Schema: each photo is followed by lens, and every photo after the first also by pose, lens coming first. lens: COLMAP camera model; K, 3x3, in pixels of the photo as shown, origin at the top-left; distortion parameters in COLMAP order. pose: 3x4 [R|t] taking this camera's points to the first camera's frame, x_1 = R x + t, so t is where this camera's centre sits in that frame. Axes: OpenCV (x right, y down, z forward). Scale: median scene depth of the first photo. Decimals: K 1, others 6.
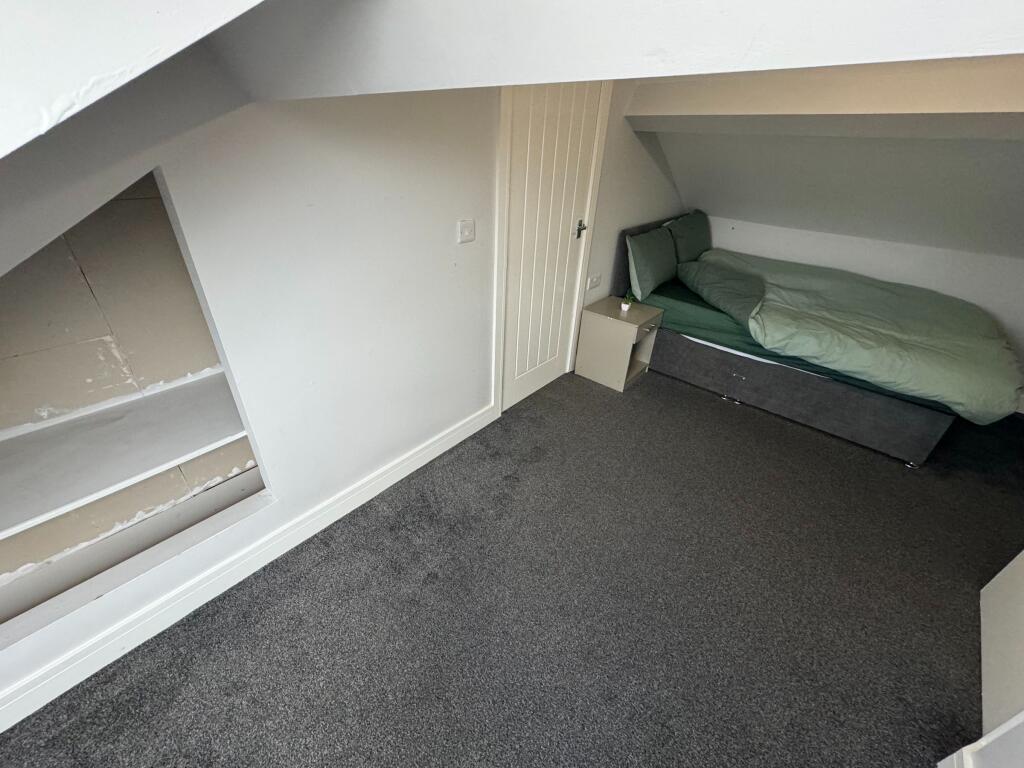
lens RADIAL K [[409.0, 0, 517.2], [0, 409.0, 382.6], [0, 0, 1]] dist [0.000196, 0.000504]
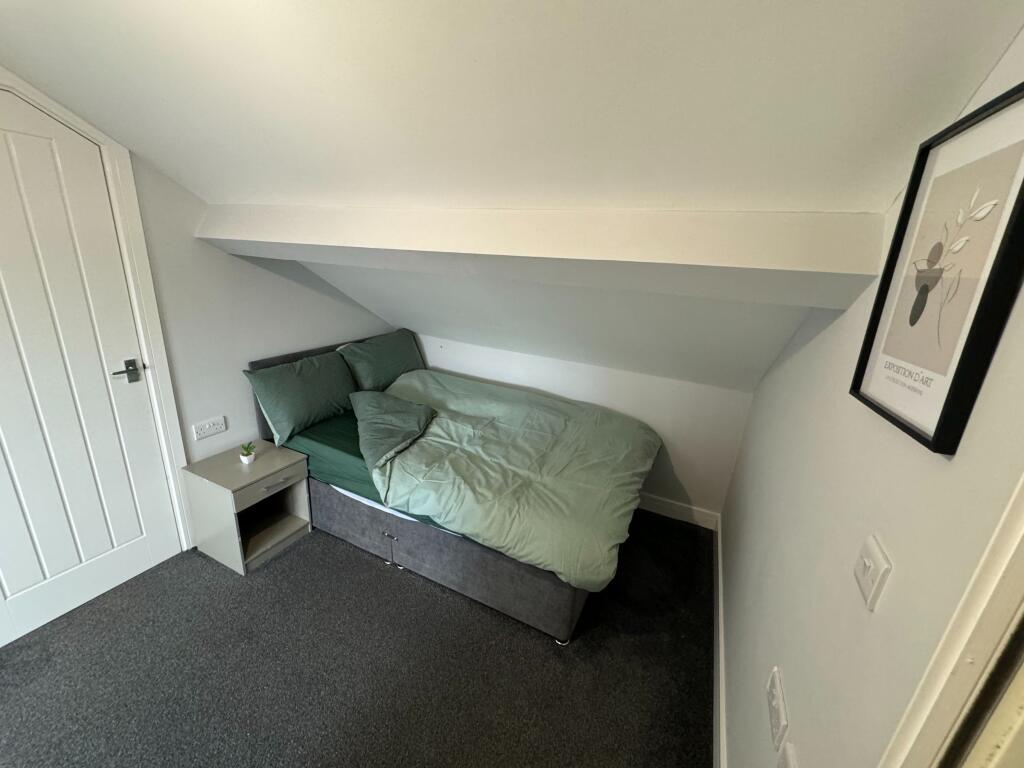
lens RADIAL K [[409.0, 0, 512.4], [0, 409.0, 386.9], [0, 0, 1]] dist [0.000196, 0.000504]
pose [[0.967089, -0.056039, 0.248192, 0.598637], [0.107641, 0.973964, -0.199517, -0.114598], [-0.230550, 0.219666, 0.947942, 0.130342]]
